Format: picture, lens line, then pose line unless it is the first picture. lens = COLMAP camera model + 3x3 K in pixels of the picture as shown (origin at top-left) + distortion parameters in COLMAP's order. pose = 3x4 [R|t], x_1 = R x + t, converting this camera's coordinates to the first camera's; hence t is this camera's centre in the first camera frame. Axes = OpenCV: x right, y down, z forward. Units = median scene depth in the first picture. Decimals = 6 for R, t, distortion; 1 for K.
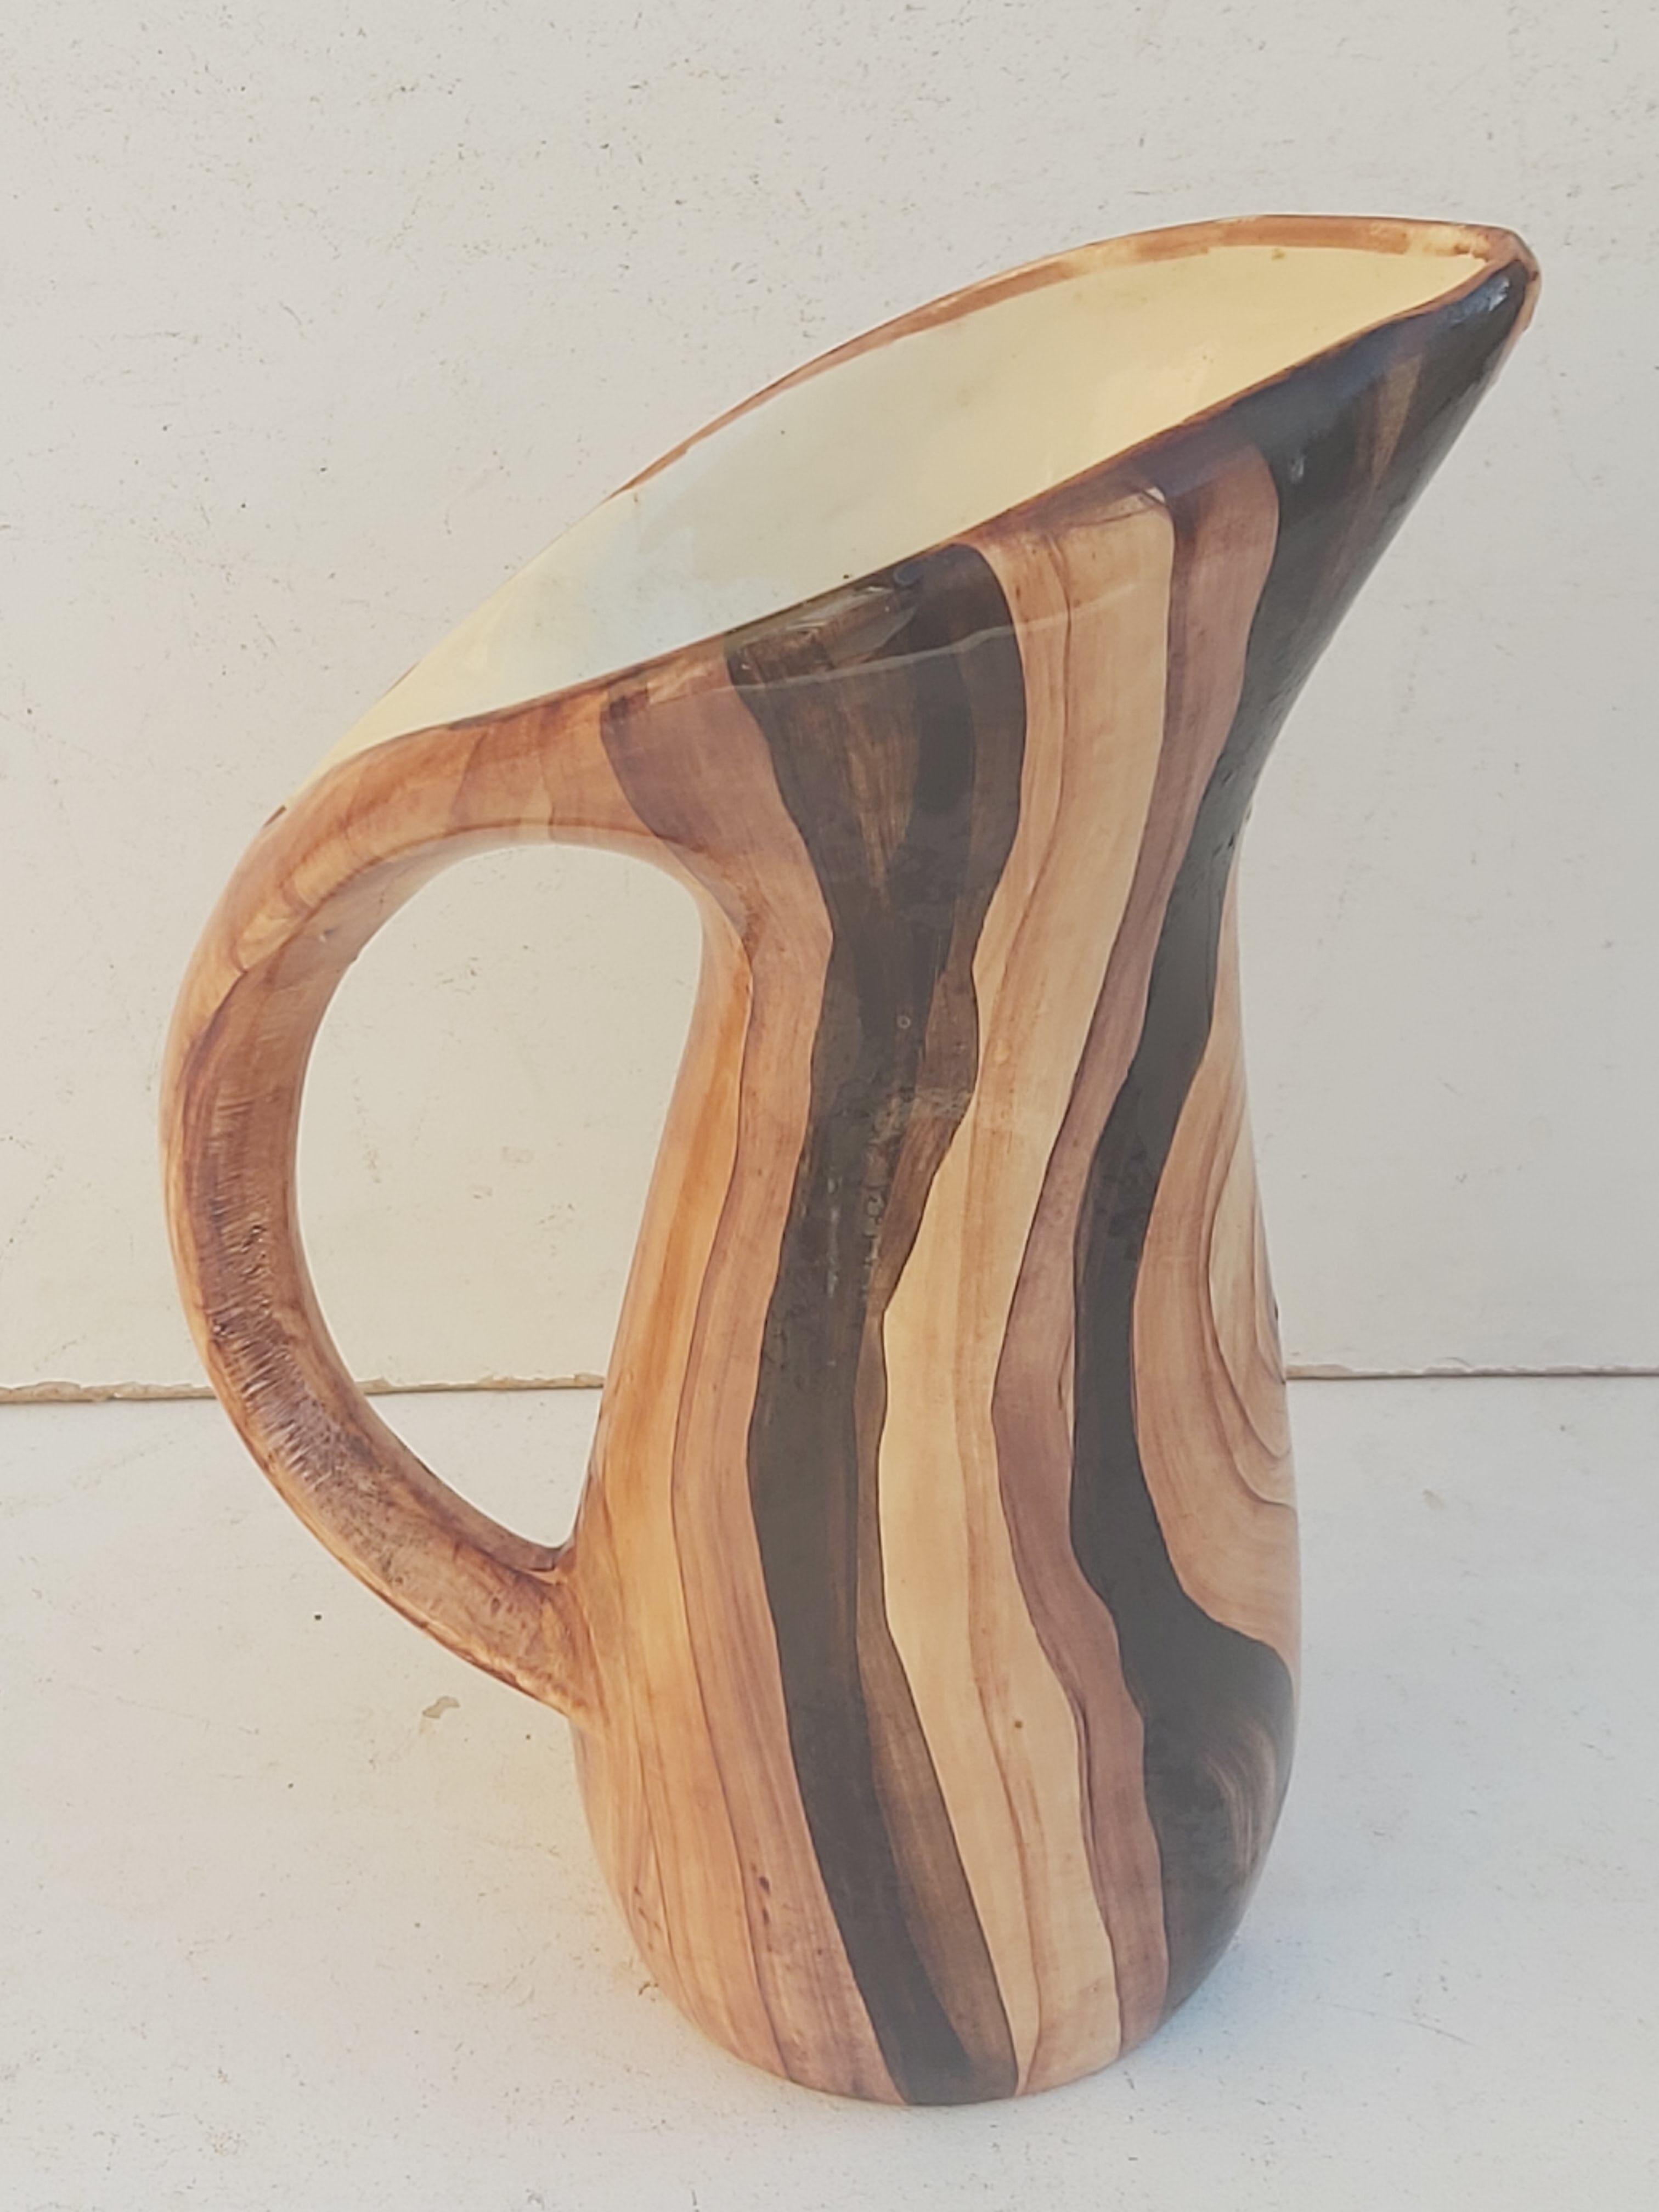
lens RADIAL K [[3238.8, 0, 829.5], [0, 3238.8, 1106.0], [0, 0, 1]] dist [0.018622, -0.103609]
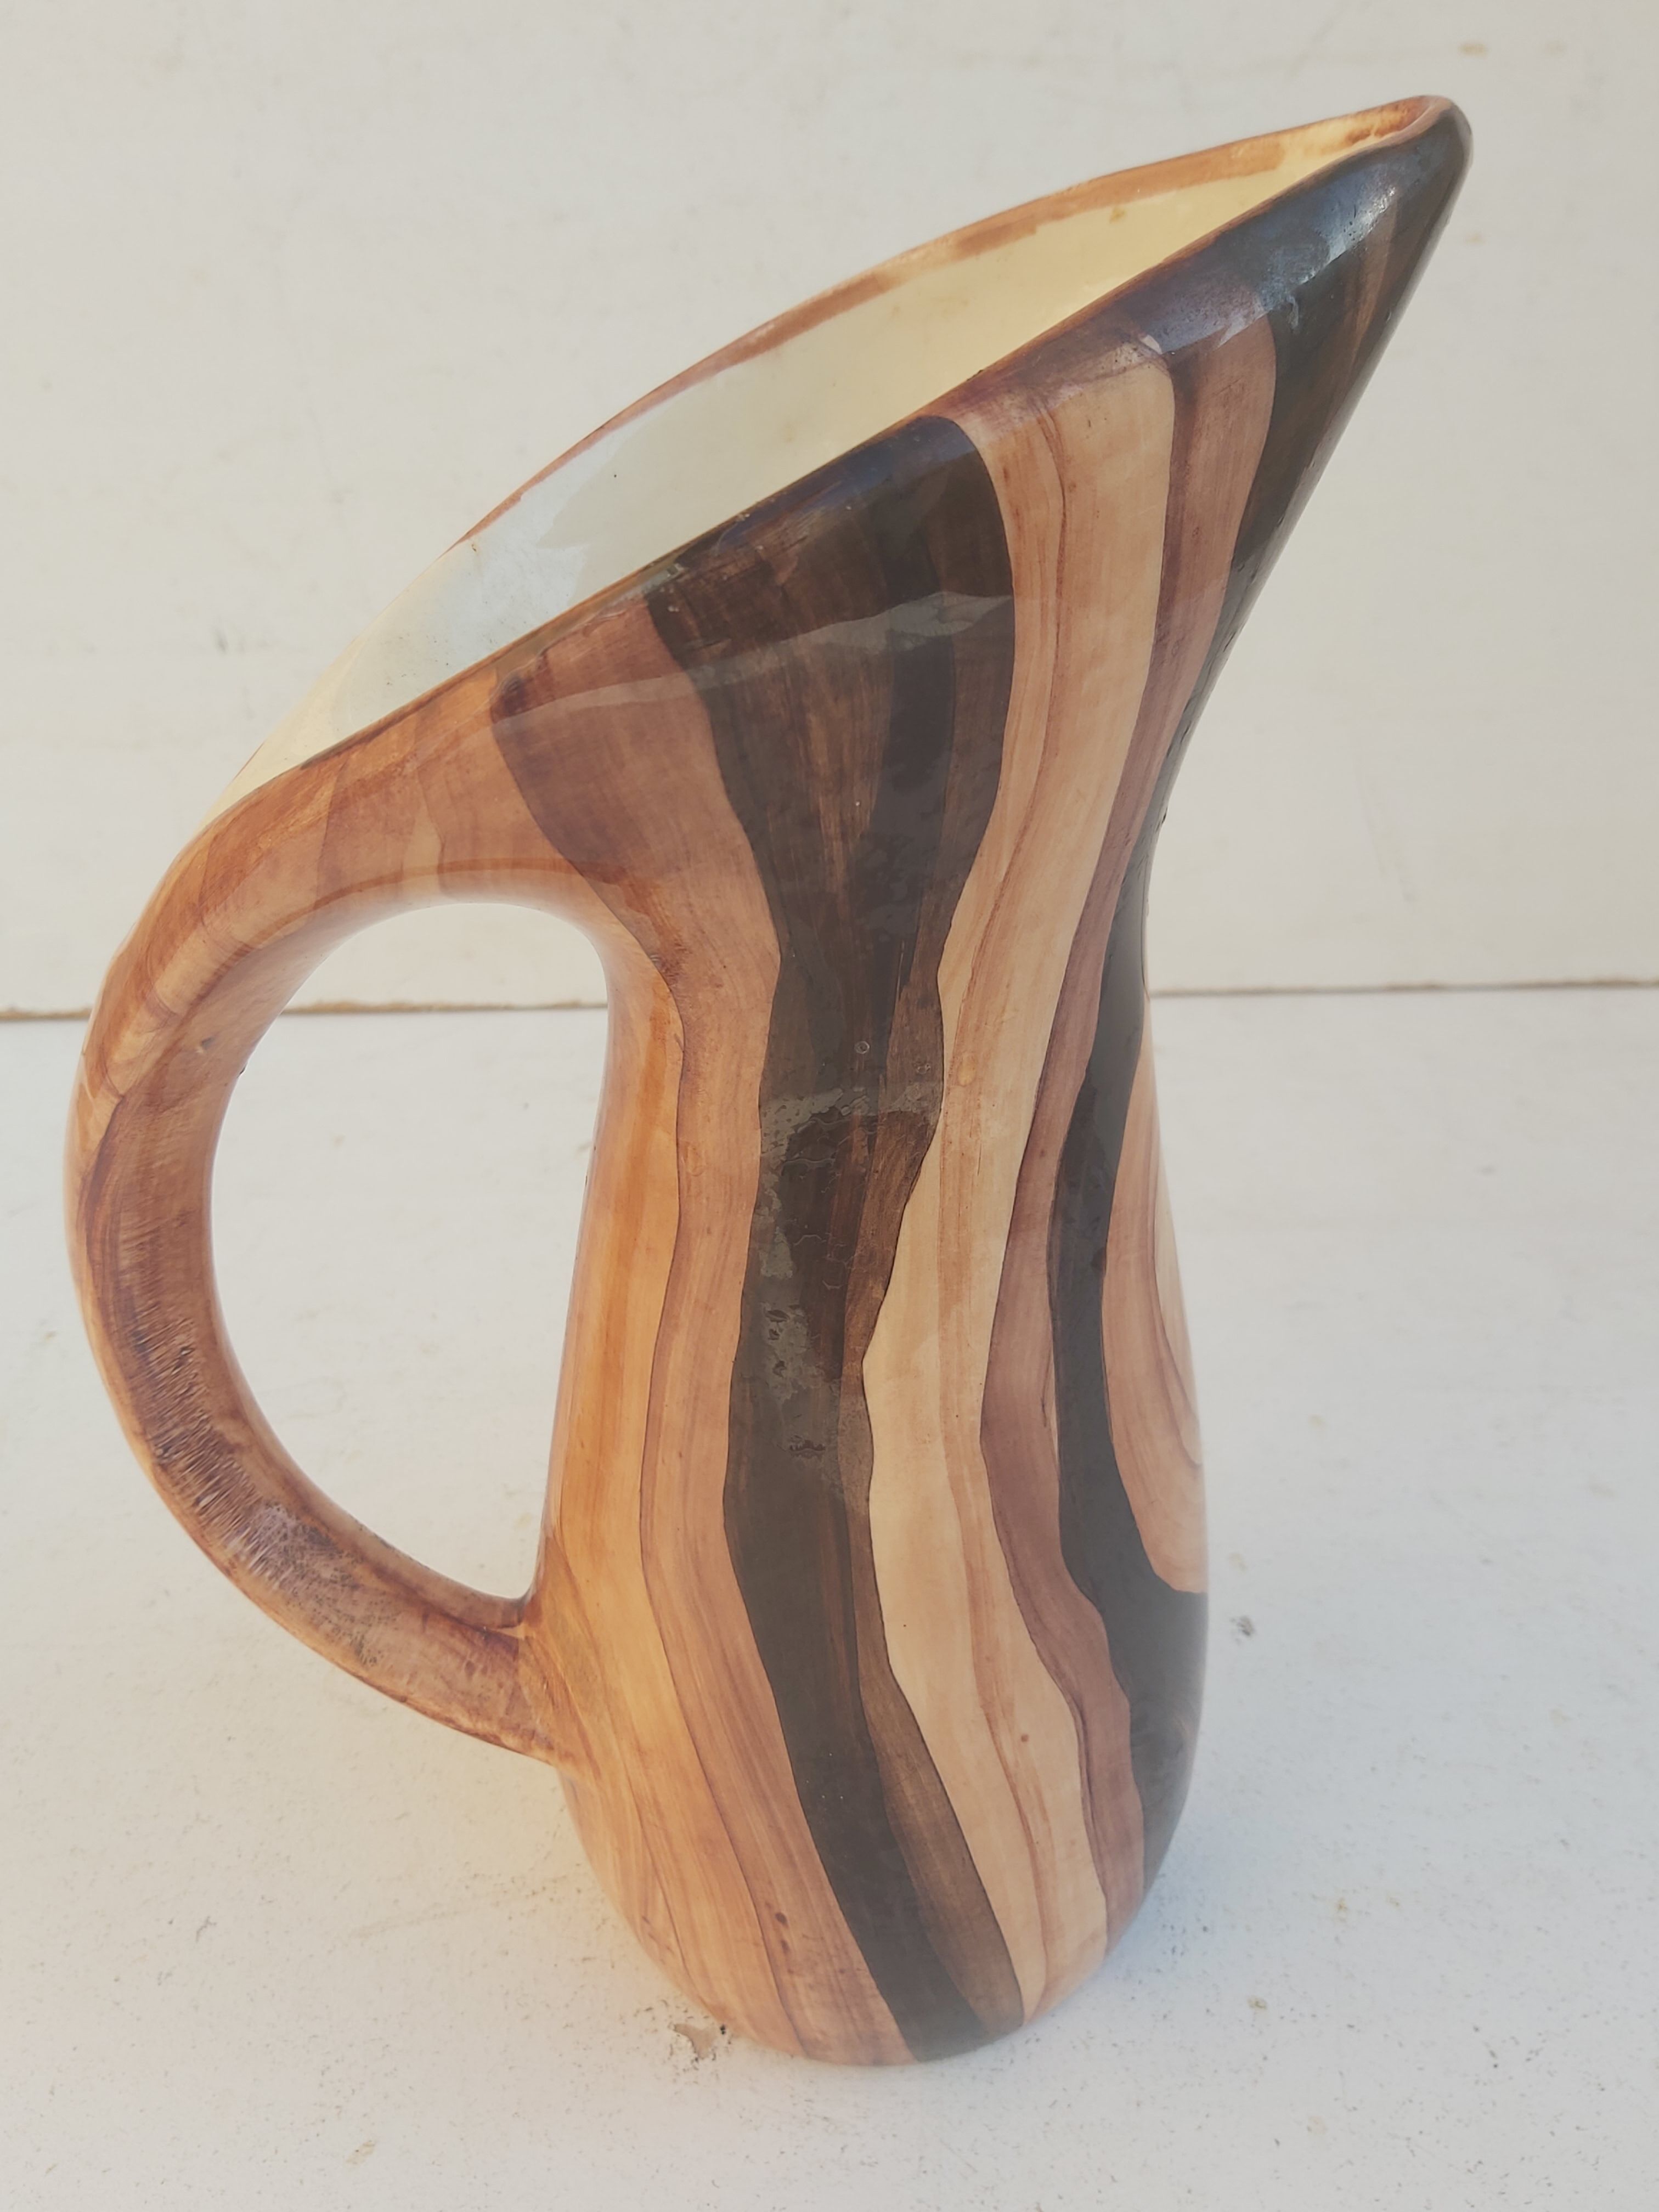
lens RADIAL K [[1793.0, 0, 829.5], [0, 1793.0, 1106.0], [0, 0, 1]] dist [0.092958, -0.328815]
pose [[0.980459, -0.135305, 0.142805, -0.054656], [0.138001, 0.990390, -0.009103, -0.005728], [-0.140201, 0.028632, 0.989709, 0.457765]]
